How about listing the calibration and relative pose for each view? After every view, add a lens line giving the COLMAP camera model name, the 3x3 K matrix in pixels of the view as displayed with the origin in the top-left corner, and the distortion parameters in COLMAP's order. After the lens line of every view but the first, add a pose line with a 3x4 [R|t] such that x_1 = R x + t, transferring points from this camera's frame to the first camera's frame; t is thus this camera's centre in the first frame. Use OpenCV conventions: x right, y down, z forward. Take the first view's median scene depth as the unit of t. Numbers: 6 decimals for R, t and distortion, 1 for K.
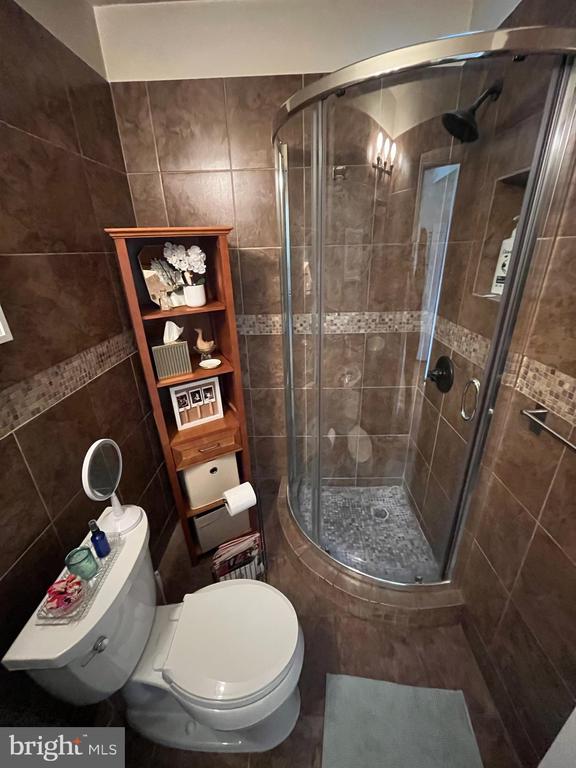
lens RADIAL K [[312.7, 0, 288.0], [0, 312.7, 384.0], [0, 0, 1]] dist [-0.005929, 0.000186]
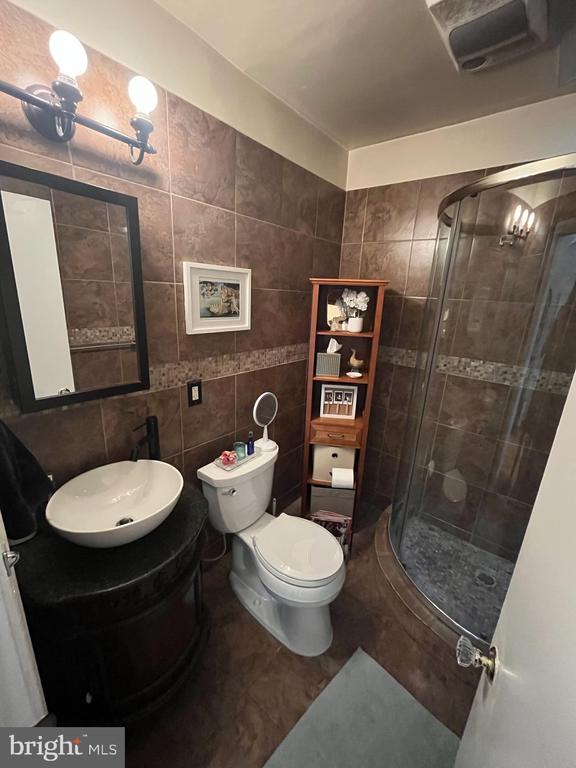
lens RADIAL K [[312.7, 0, 288.0], [0, 312.7, 384.0], [0, 0, 1]] dist [-0.005929, 0.000186]
pose [[0.790590, 0.236038, -0.565025, 0.305334], [-0.307402, 0.951013, -0.032836, 0.106743], [0.529596, 0.199650, 0.824420, -0.264227]]
